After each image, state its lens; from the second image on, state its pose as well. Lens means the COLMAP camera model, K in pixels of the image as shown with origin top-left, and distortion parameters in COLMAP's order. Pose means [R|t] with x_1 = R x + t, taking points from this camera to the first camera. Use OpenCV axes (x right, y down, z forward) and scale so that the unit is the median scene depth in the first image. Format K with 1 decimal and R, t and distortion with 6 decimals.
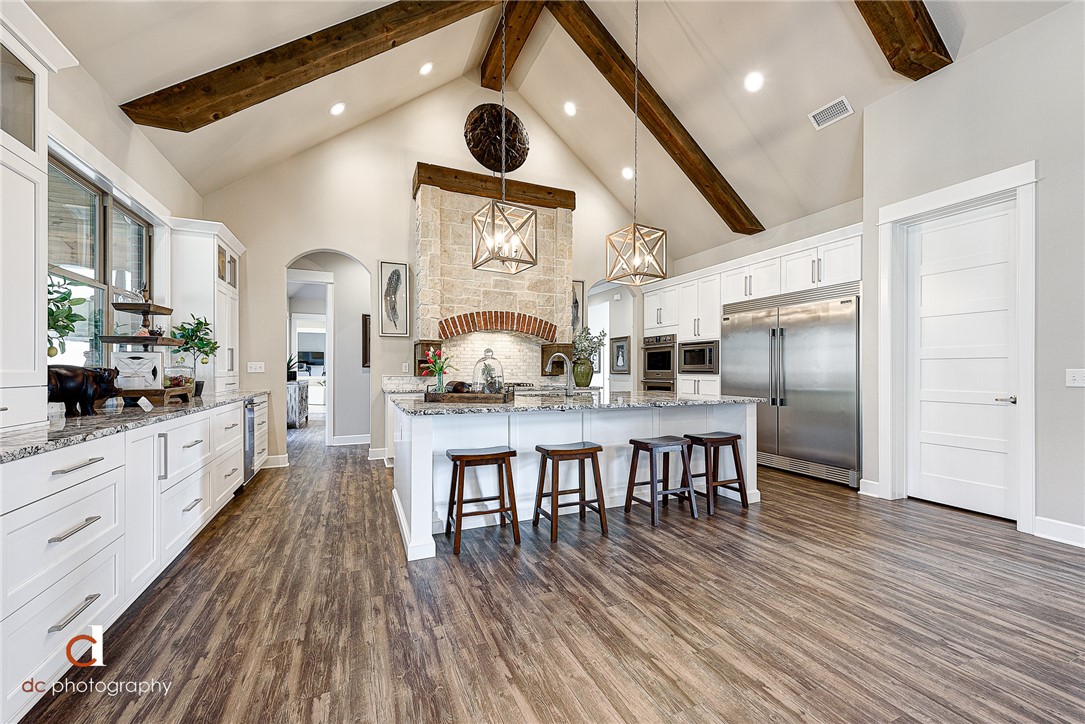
lens RADIAL K [[423.7, 0, 547.7], [0, 423.7, 370.6], [0, 0, 1]] dist [0.008730, -0.000493]
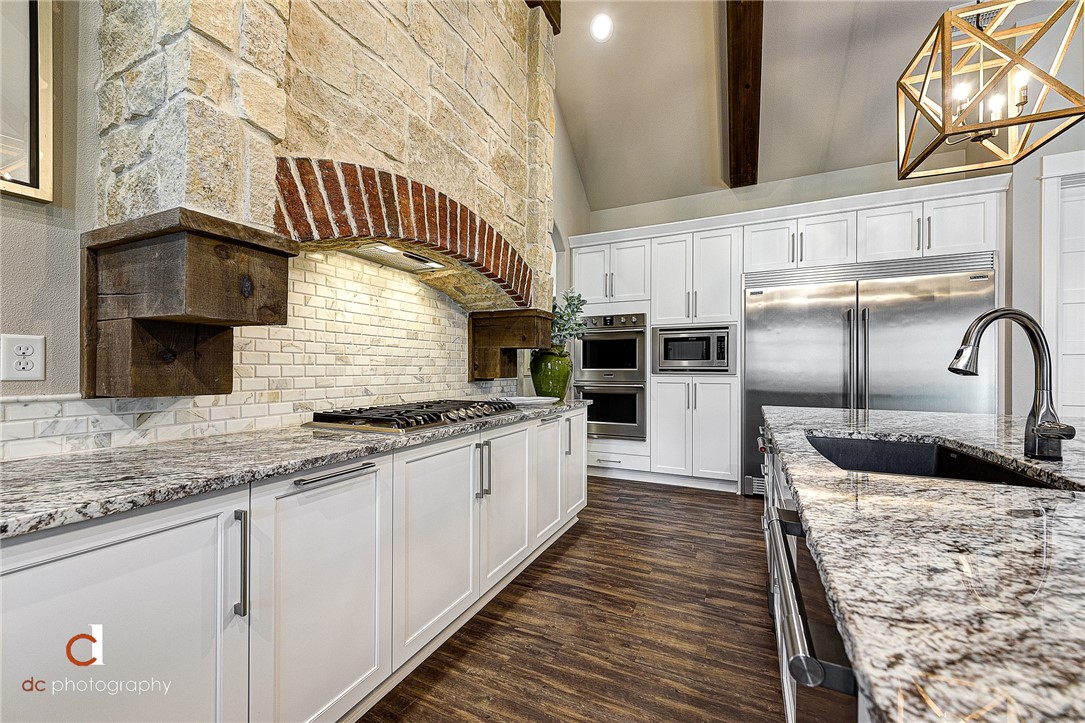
lens RADIAL K [[423.7, 0, 549.3], [0, 423.7, 367.1], [0, 0, 1]] dist [0.008730, -0.000493]
pose [[0.764415, 0.001025, 0.644724, -0.285815], [0.001411, 0.999994, -0.003263, -0.000951], [-0.644723, 0.003404, 0.764408, 0.714970]]
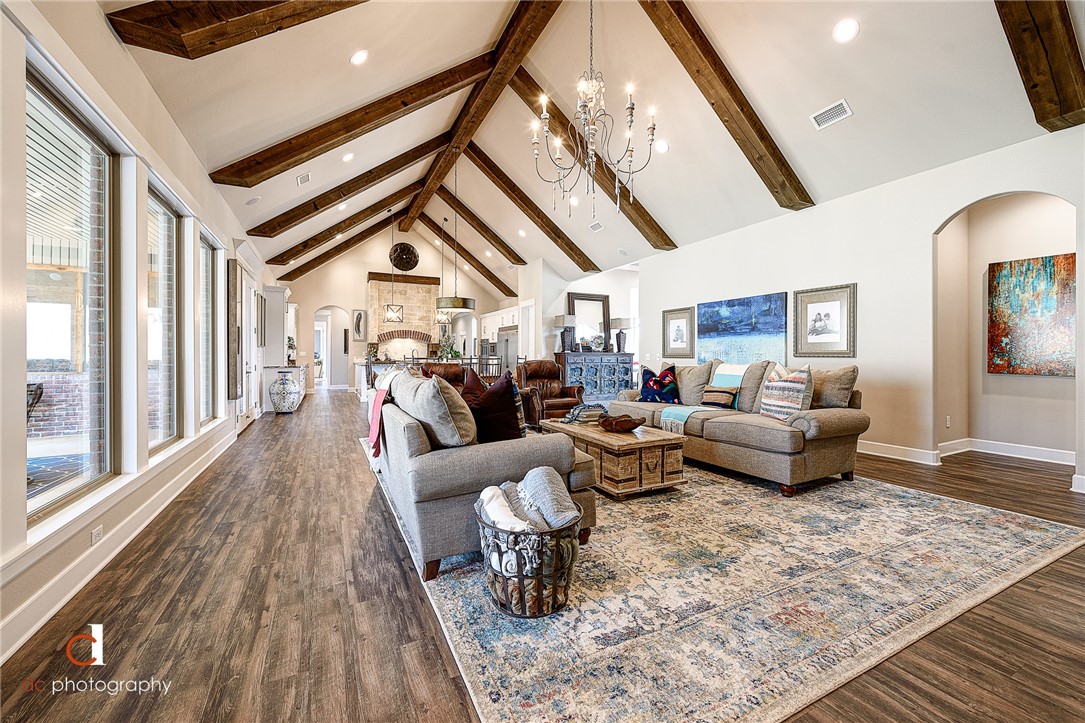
lens RADIAL K [[423.7, 0, 538.8], [0, 423.7, 353.5], [0, 0, 1]] dist [0.008730, -0.000493]
pose [[0.998239, -0.000394, 0.059324, 0.515508], [0.000761, 0.999981, -0.006150, 0.006836], [-0.059321, 0.006184, 0.998220, -1.469908]]
